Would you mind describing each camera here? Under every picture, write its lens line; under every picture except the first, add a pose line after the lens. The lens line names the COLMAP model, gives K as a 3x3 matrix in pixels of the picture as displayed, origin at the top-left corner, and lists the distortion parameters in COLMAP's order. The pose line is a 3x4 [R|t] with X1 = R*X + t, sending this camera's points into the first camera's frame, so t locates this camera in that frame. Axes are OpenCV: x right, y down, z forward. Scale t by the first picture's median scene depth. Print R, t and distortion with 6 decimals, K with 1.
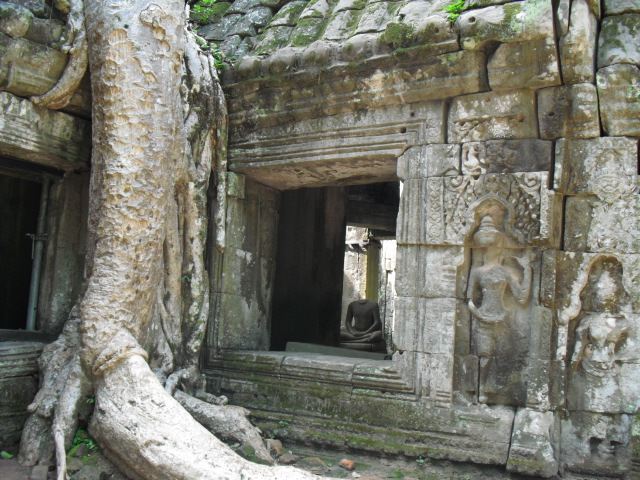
lens RADIAL K [[676.6, 0, 318.6], [0, 676.6, 239.5], [0, 0, 1]] dist [-0.136305, 0.000000]
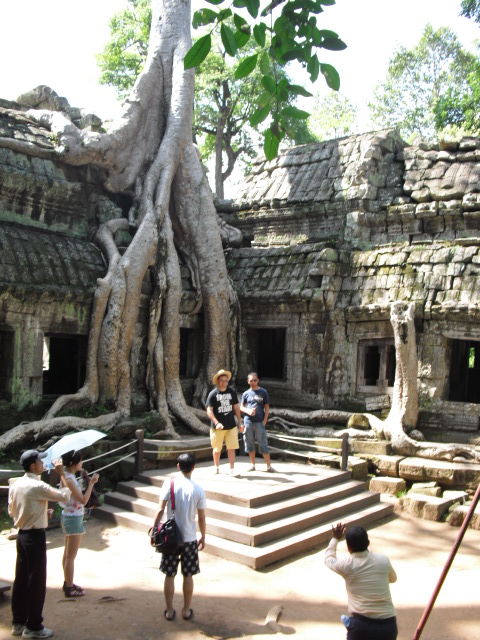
lens RADIAL K [[676.6, 0, 240.5], [0, 676.6, 320.2], [0, 0, 1]] dist [-0.136305, 0.000000]
pose [[0.991886, -0.020564, -0.125457, 0.337460], [0.029235, 0.997279, 0.067670, -0.436388], [0.123724, -0.070789, 0.989788, -2.795877]]
